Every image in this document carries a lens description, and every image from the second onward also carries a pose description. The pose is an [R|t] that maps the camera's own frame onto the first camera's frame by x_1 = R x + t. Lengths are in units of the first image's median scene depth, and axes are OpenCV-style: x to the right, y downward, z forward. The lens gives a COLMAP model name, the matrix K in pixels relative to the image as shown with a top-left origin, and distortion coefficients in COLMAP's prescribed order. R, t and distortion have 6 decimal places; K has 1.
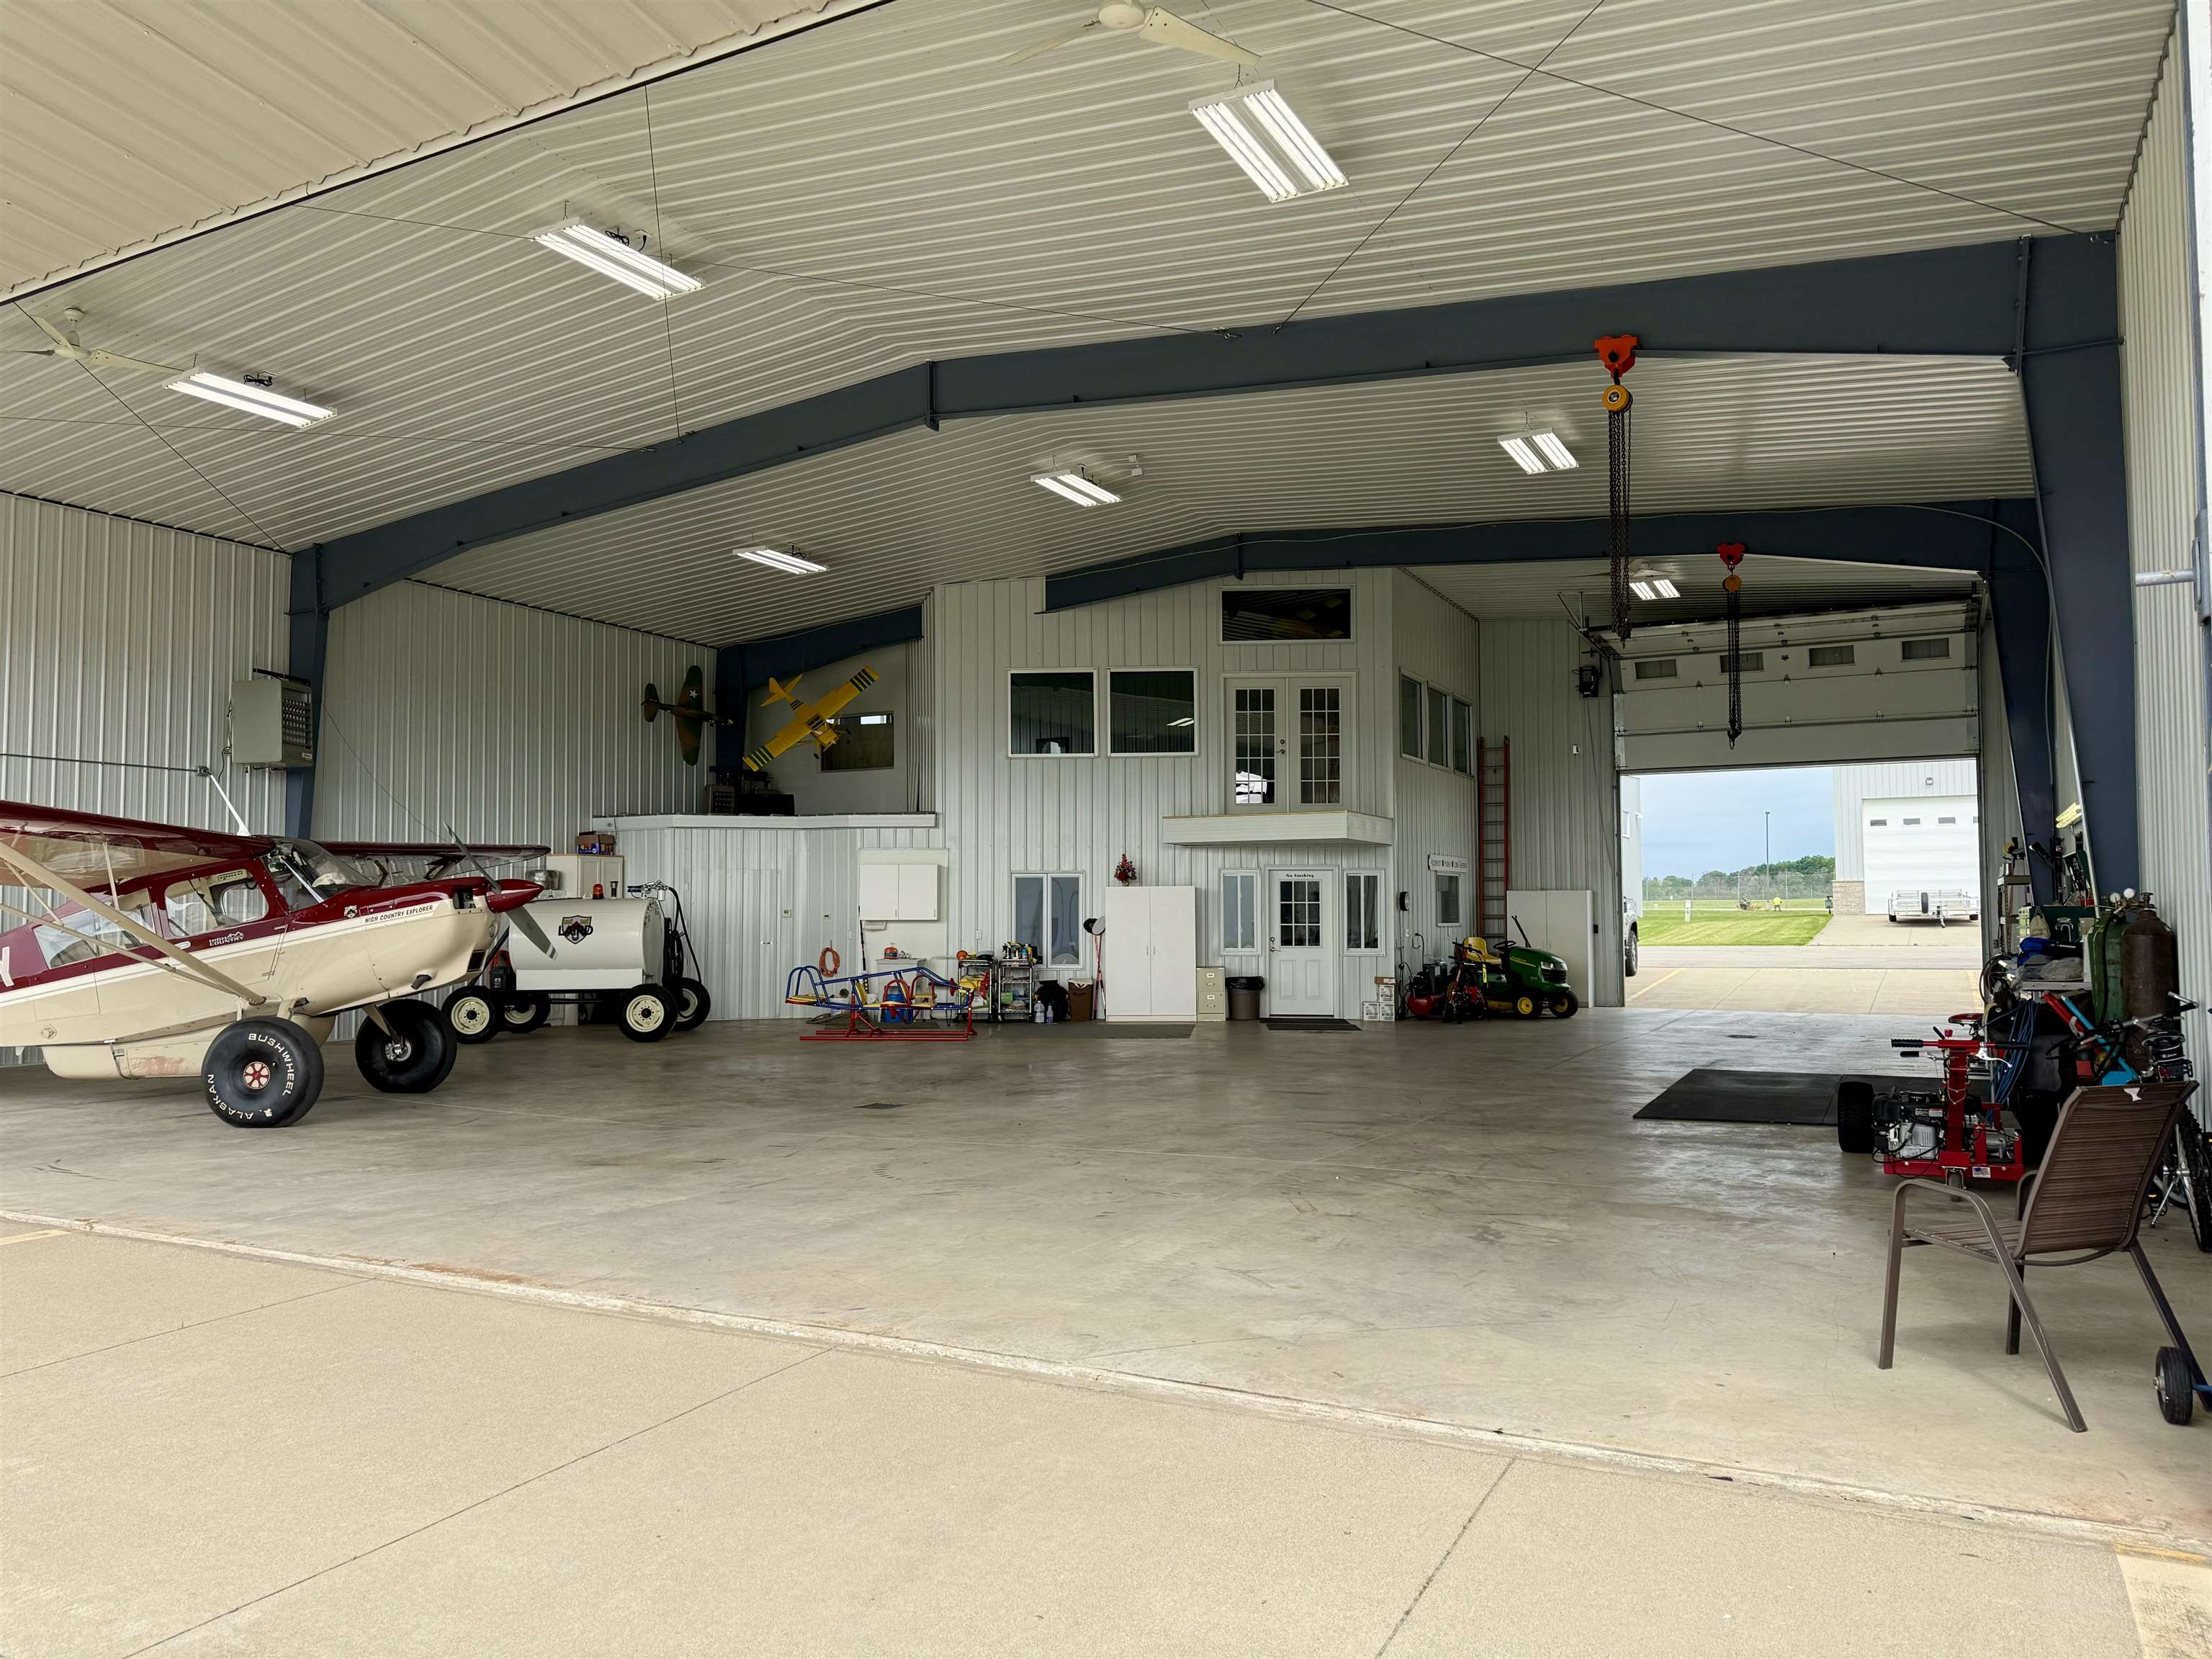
lens RADIAL K [[1506.4, 0, 1106.0], [0, 1506.4, 829.5], [0, 0, 1]] dist [0.034496, -0.003932]
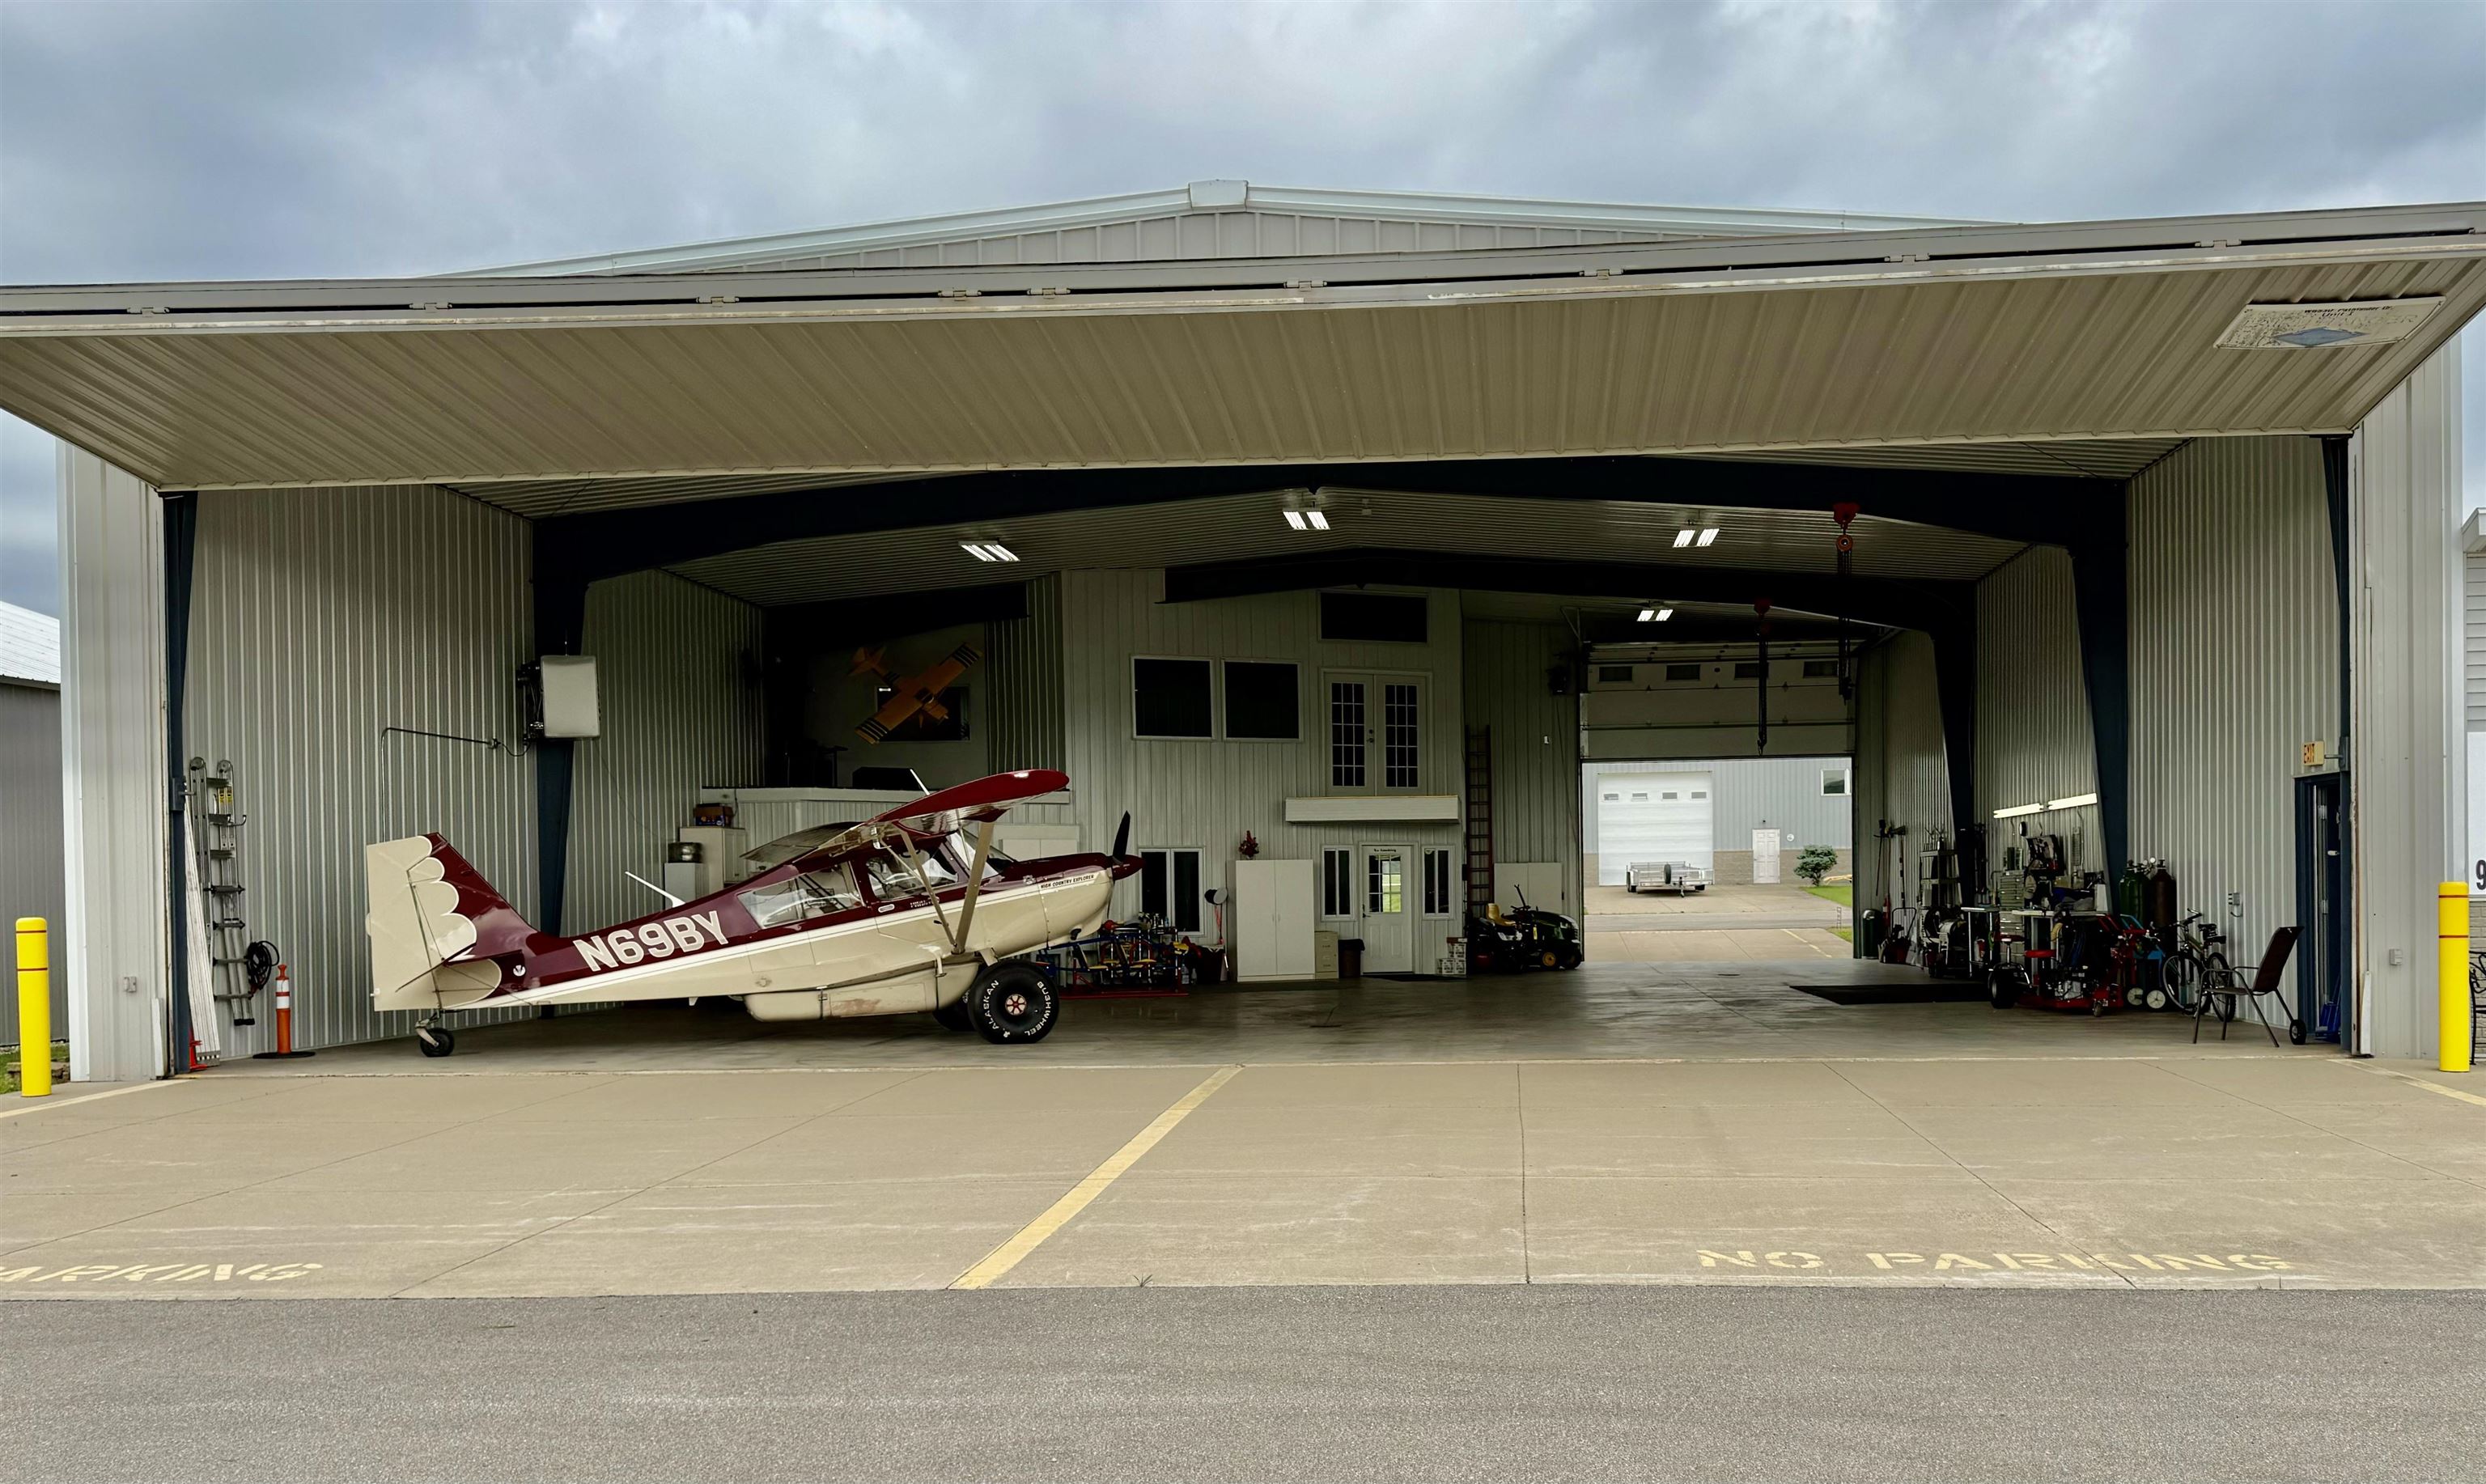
lens RADIAL K [[1934.5, 0, 1402.8], [0, 1934.5, 886.0], [0, 0, 1]] dist [0.139973, -0.283120]
pose [[0.902881, -0.007338, 0.429827, -0.485903], [-0.014691, 0.998744, 0.047910, -0.012887], [-0.429639, -0.049572, 0.901639, -0.324761]]
